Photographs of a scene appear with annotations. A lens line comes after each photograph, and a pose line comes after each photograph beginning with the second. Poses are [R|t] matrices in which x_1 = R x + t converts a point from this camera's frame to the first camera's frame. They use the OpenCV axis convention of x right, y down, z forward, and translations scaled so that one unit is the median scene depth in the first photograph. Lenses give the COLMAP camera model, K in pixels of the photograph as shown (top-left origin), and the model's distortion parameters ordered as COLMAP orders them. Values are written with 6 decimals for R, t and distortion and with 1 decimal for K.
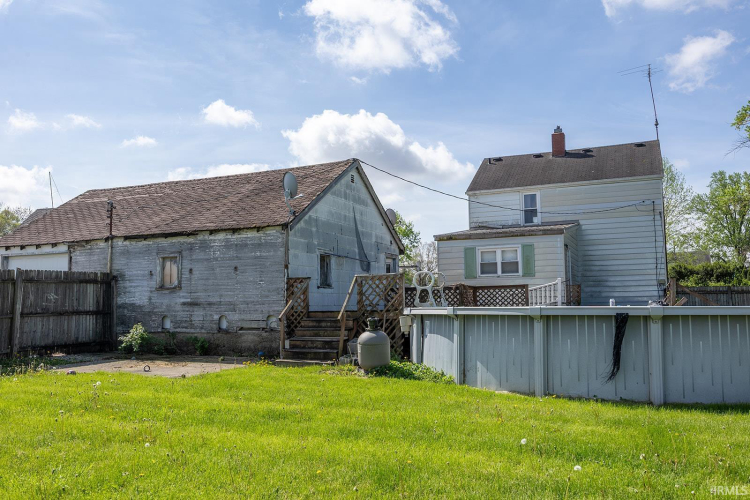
lens RADIAL K [[662.5, 0, 381.6], [0, 662.5, 235.8], [0, 0, 1]] dist [0.011819, -0.027462]
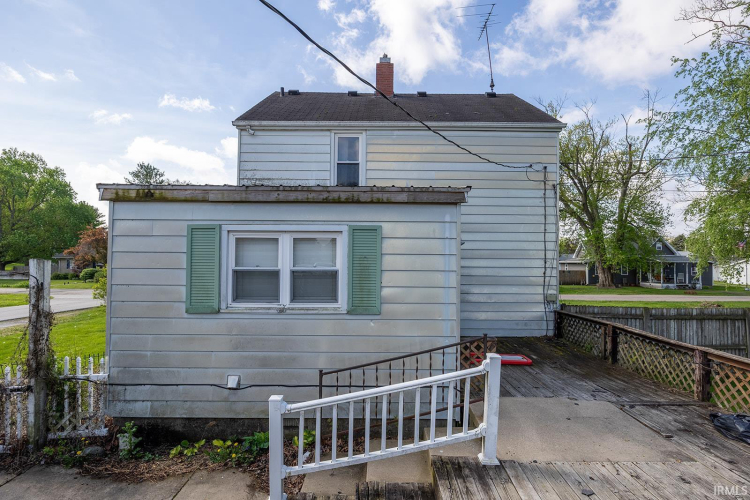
lens RADIAL K [[396.6, 0, 378.2], [0, 396.6, 257.8], [0, 0, 1]] dist [-0.000552, -0.000449]
pose [[0.925298, 0.027816, 0.378219, 0.139714], [-0.068072, 0.993291, 0.093483, 0.008932], [-0.373081, -0.112245, 0.920984, 0.768848]]
